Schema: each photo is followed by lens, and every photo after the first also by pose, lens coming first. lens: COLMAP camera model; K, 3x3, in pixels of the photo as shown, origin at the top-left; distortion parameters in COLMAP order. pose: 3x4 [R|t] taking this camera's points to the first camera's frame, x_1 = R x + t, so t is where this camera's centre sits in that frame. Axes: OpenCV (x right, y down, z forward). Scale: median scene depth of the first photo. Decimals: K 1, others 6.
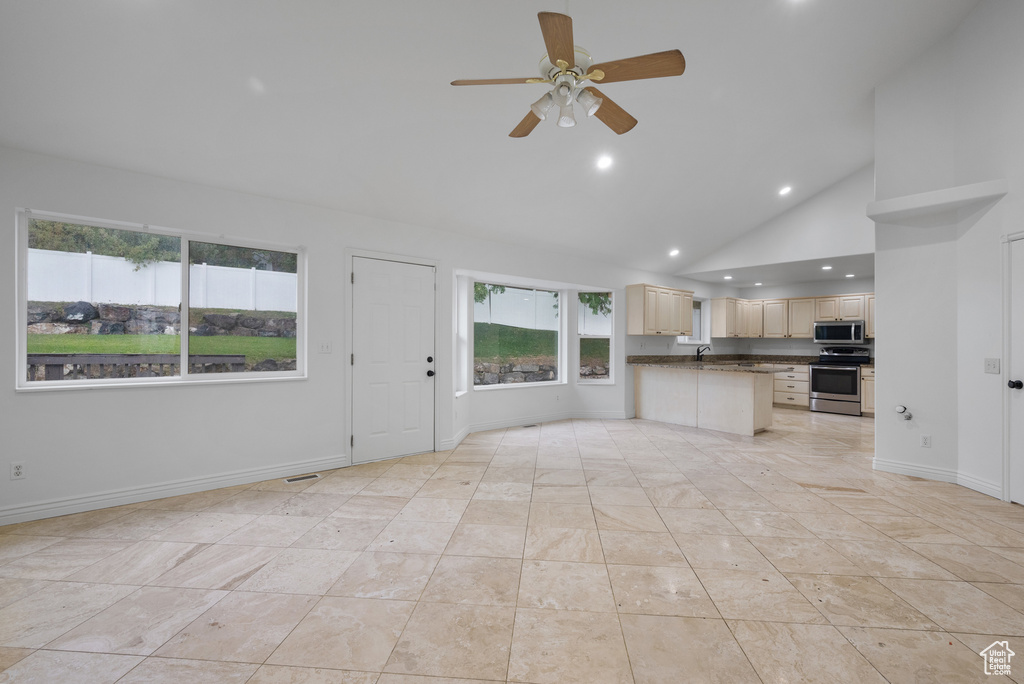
lens RADIAL K [[454.6, 0, 513.1], [0, 454.6, 339.5], [0, 0, 1]] dist [0.000536, 0.000281]
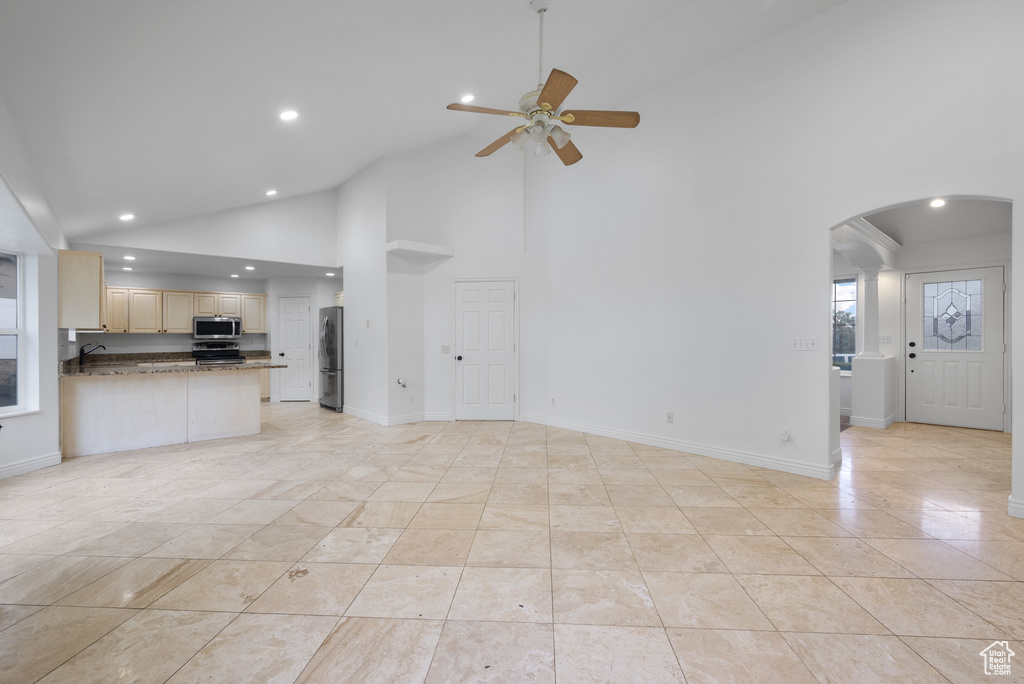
lens RADIAL K [[453.9, 0, 512.7], [0, 453.9, 334.3], [0, 0, 1]] dist [0.000927, 0.000193]
pose [[-0.018825, -0.001636, 0.999821, -0.396992], [0.002558, 0.999995, 0.001684, -0.001427], [-0.999820, 0.002590, -0.018820, 0.403223]]
